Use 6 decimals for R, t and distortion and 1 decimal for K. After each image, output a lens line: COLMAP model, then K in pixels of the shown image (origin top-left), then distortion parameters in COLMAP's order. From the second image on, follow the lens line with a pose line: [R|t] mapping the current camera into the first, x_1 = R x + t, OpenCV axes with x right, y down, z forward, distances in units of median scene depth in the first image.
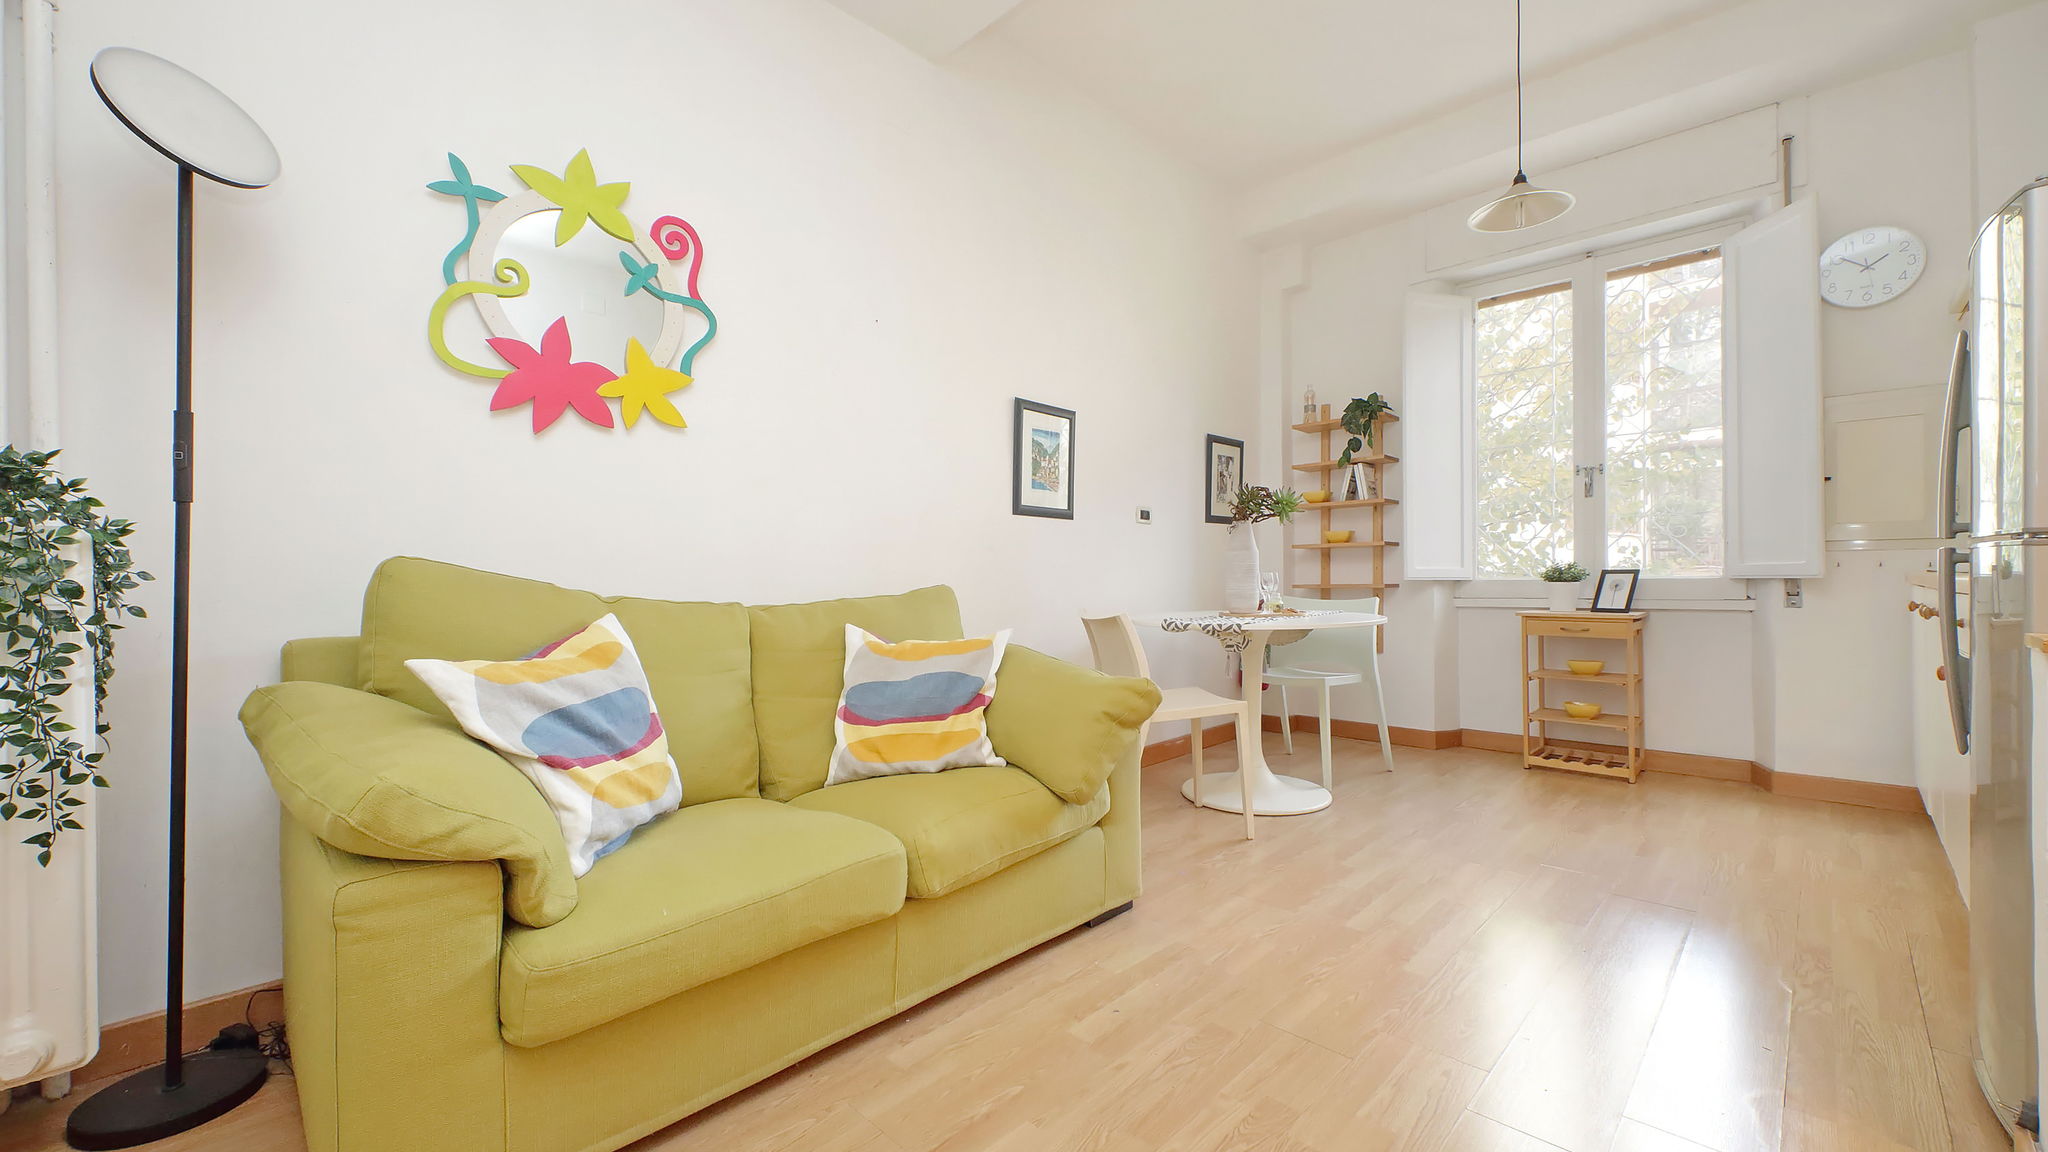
lens RADIAL K [[778.4, 0, 1022.5], [0, 778.4, 582.6], [0, 0, 1]] dist [0.019257, -0.009263]
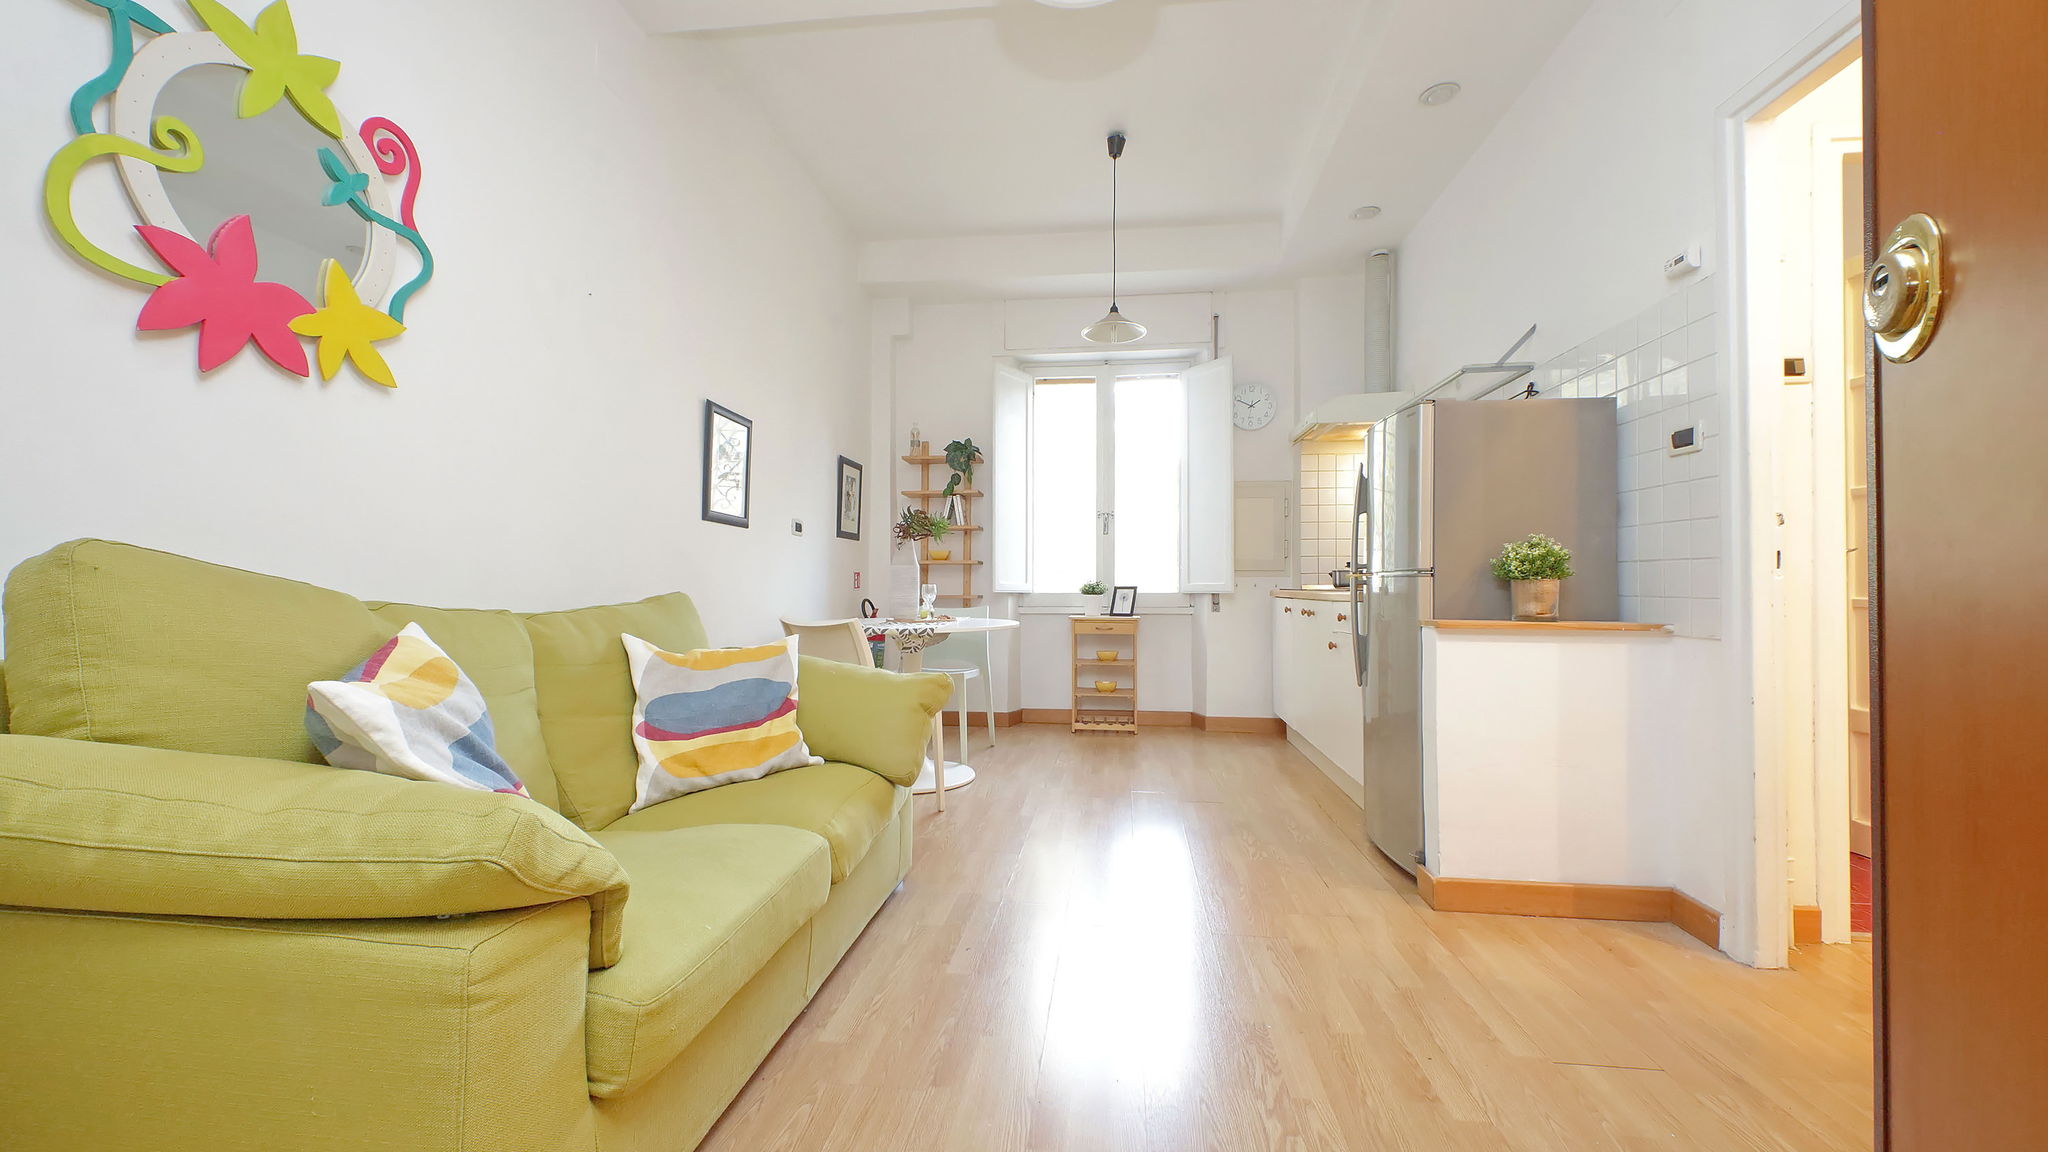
lens RADIAL K [[778.4, 0, 1019.9], [0, 778.4, 576.4], [0, 0, 1]] dist [0.019257, -0.009263]
pose [[0.790189, 0.021539, 0.612484, -0.290081], [-0.006780, 0.999628, -0.026407, 0.004761], [-0.612825, 0.016714, 0.790042, -0.001336]]
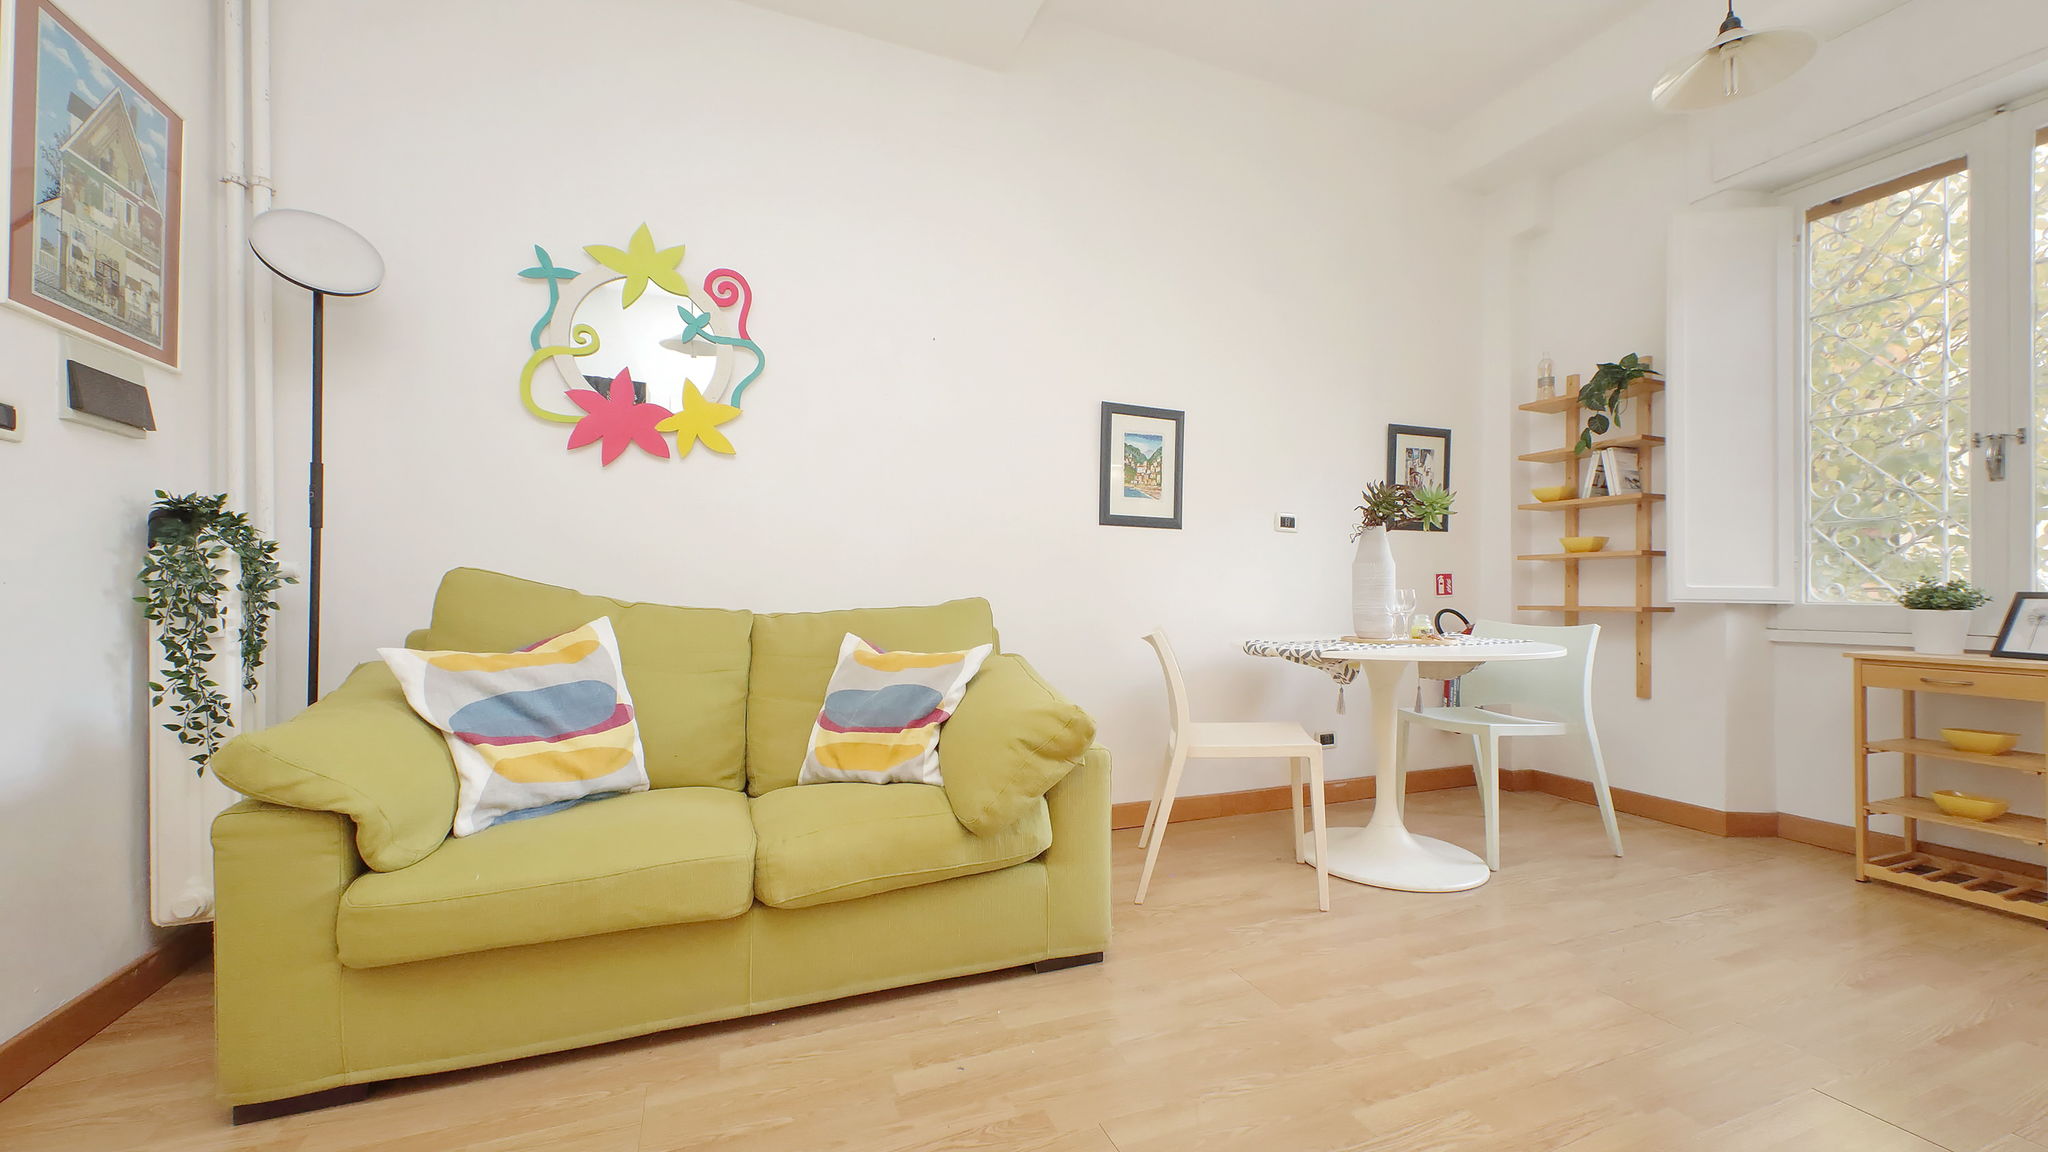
lens RADIAL K [[762.2, 0, 1024.7], [0, 762.2, 596.3], [0, 0, 1]] dist [0.014519, -0.006297]
pose [[0.917452, 0.016786, -0.397493, 0.275094], [-0.016232, 0.999857, 0.004760, -0.003279], [0.397516, 0.002085, 0.917593, 0.109329]]
